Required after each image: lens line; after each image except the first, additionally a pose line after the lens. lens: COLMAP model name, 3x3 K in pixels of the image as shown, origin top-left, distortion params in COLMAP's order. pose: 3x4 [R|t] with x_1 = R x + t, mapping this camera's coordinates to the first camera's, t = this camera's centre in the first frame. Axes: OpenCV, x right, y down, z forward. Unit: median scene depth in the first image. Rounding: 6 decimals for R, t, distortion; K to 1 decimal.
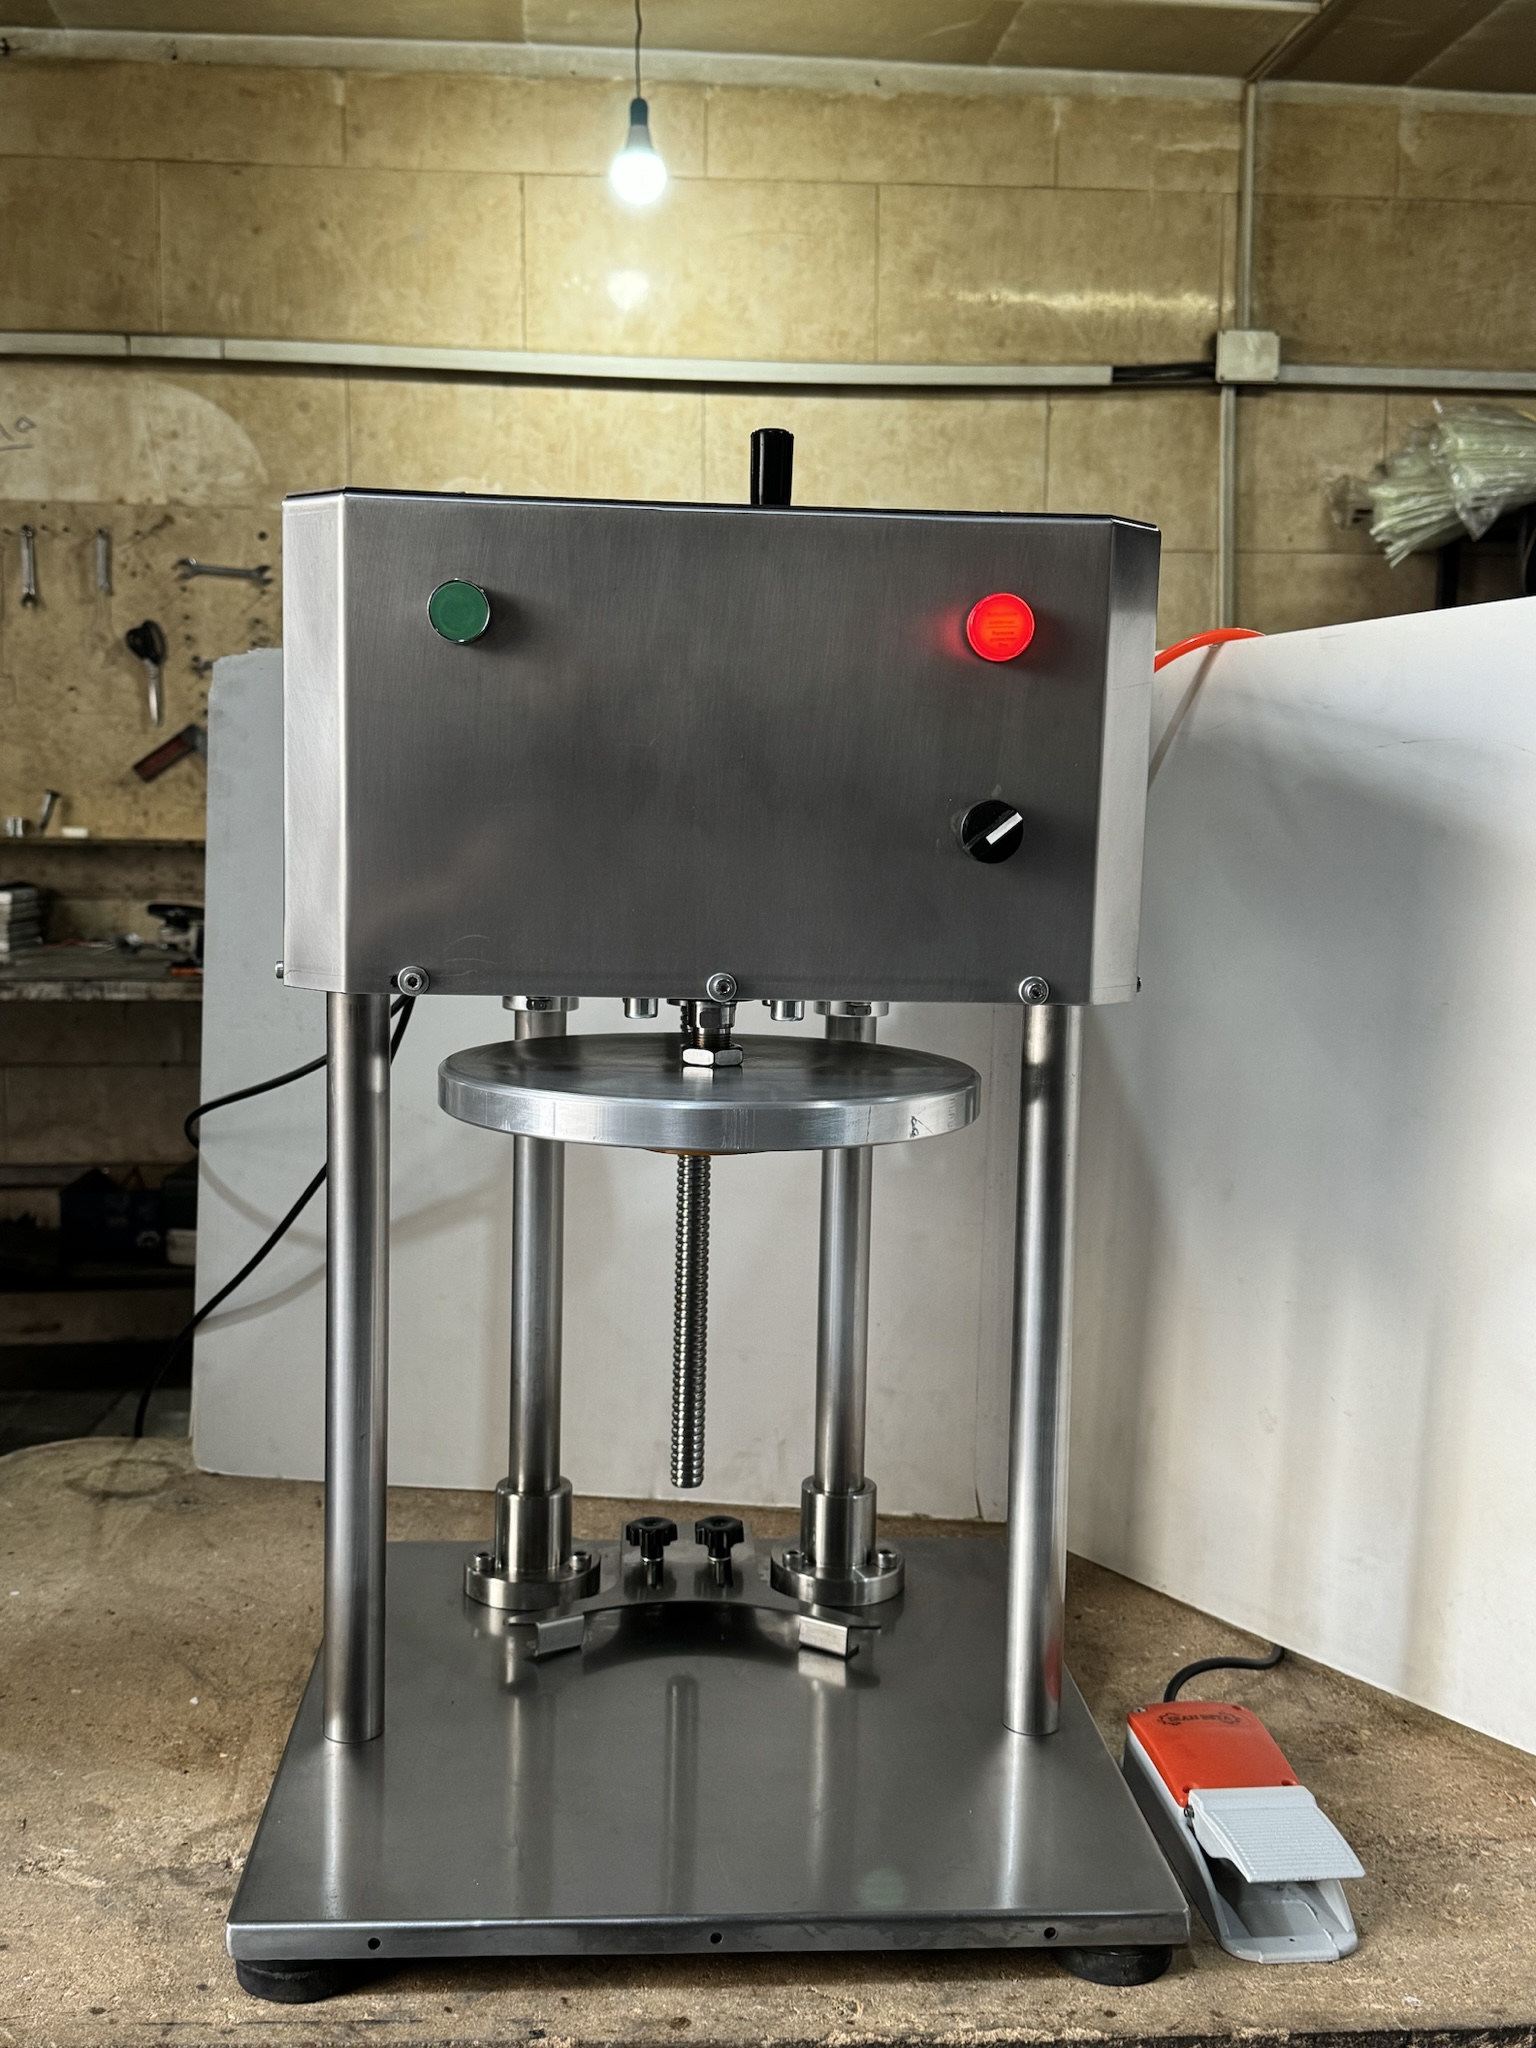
lens RADIAL K [[2040.4, 0, 768.0], [0, 2040.4, 1024.0], [0, 0, 1]] dist [0.036009, -0.070573]
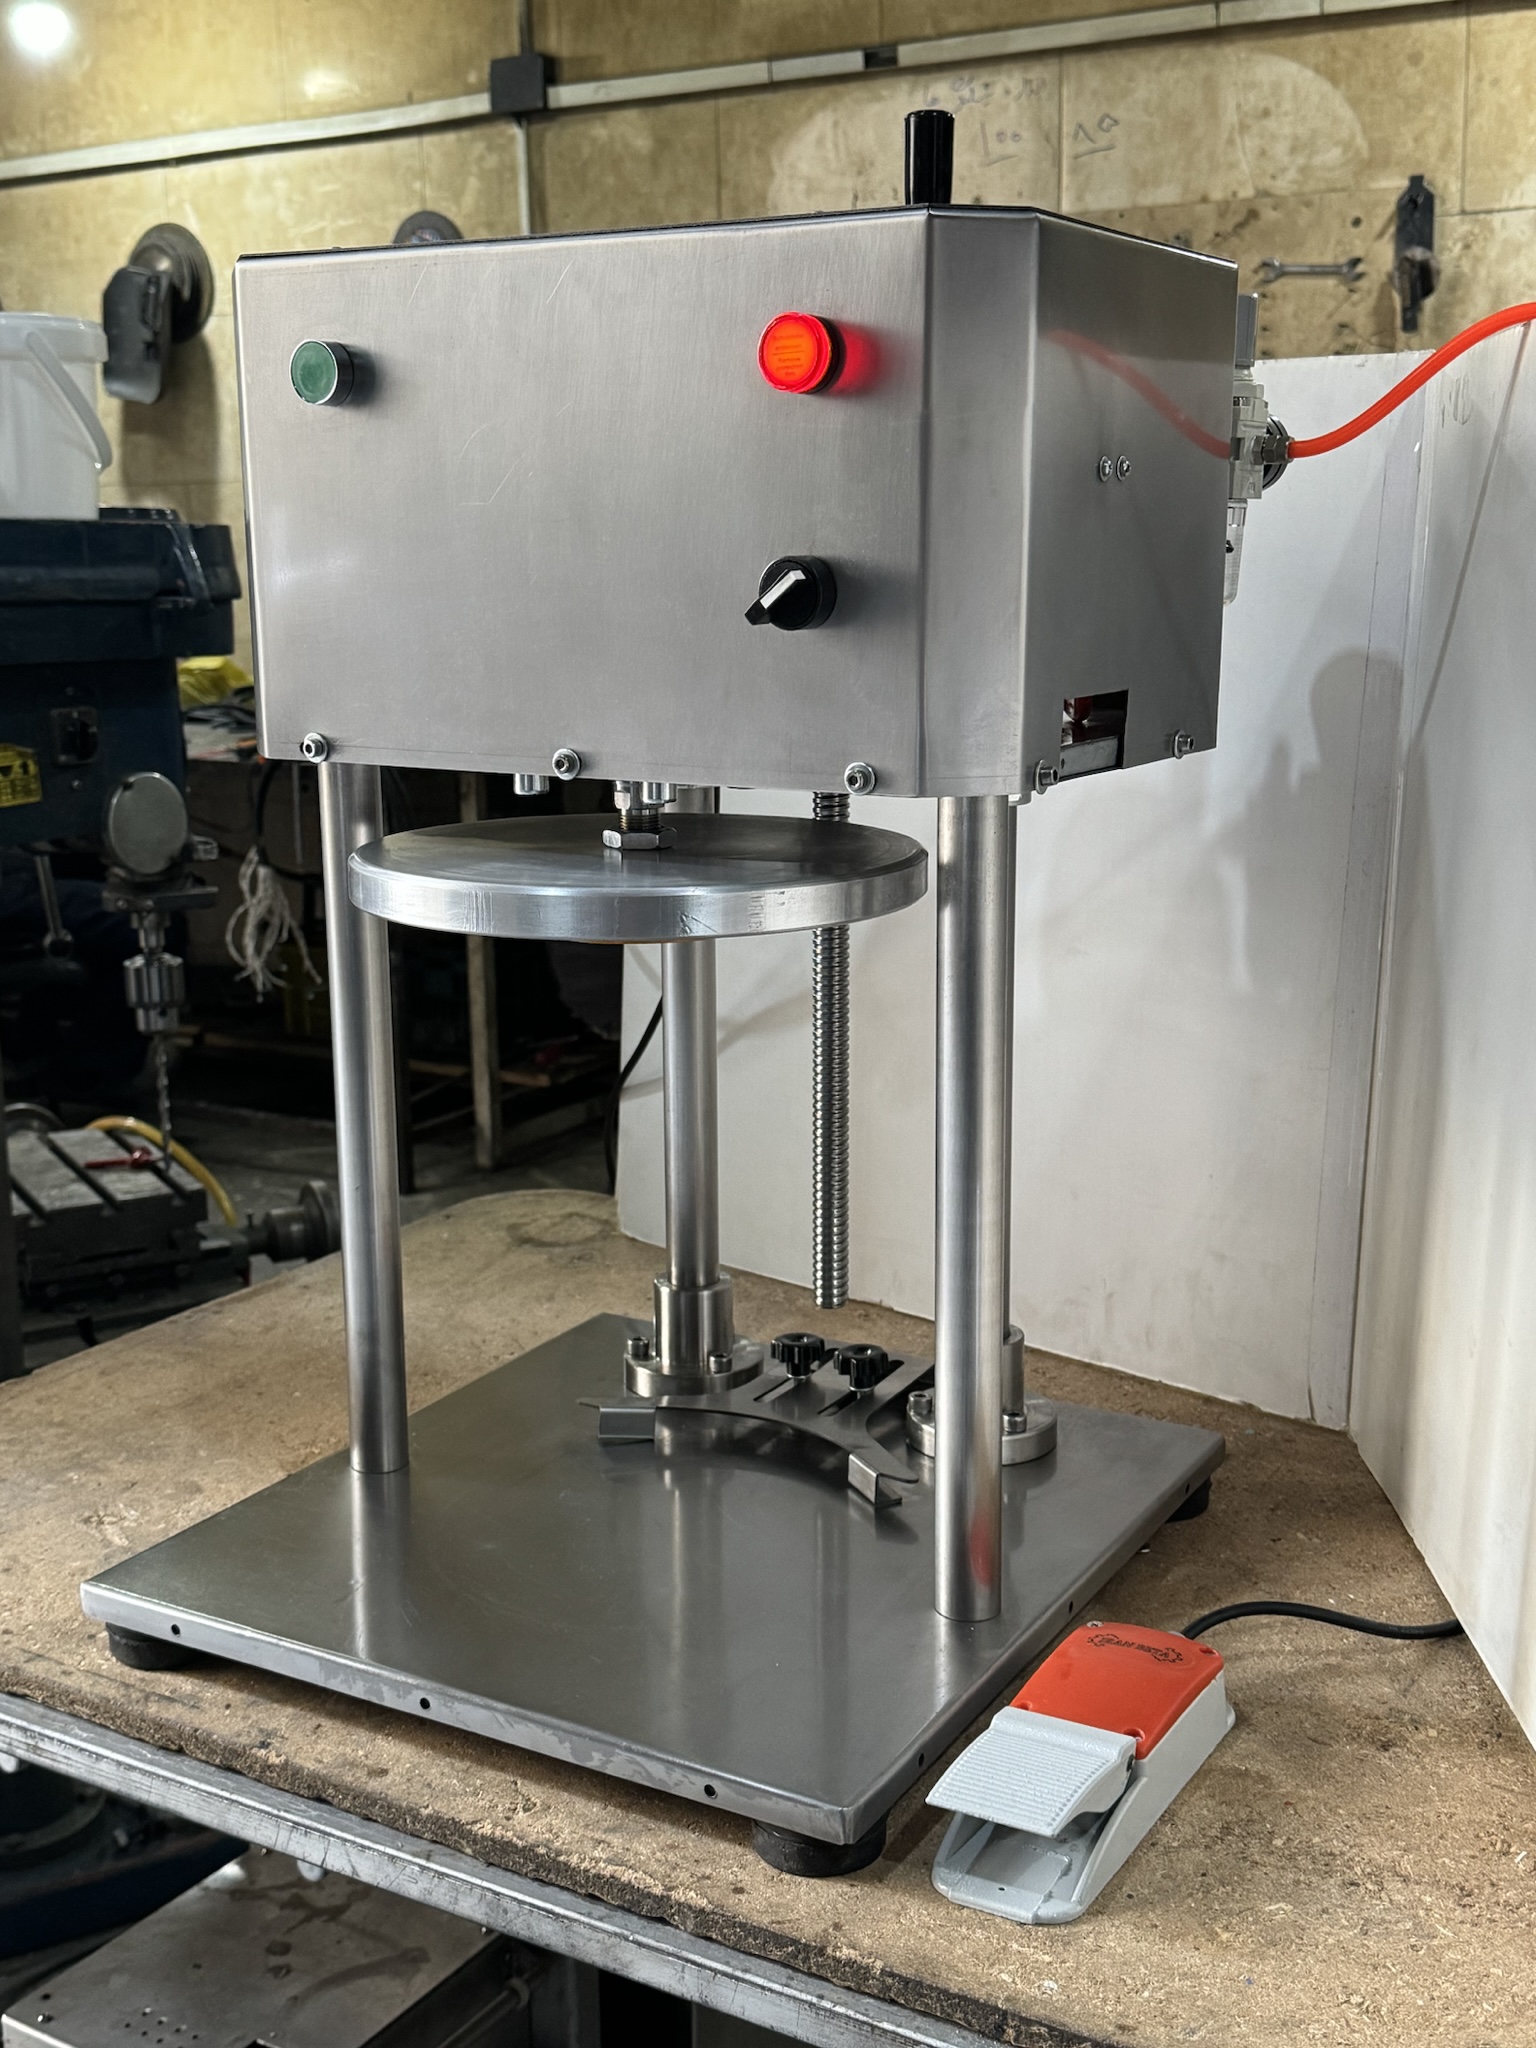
lens RADIAL K [[2329.6, 0, 768.0], [0, 2329.6, 1024.0], [0, 0, 1]] dist [0.128498, -0.285134]
pose [[0.825402, 0.089069, -0.557476, 0.129882], [-0.033995, 0.993525, 0.108404, -0.004501], [0.563522, -0.070526, 0.823085, 0.026666]]
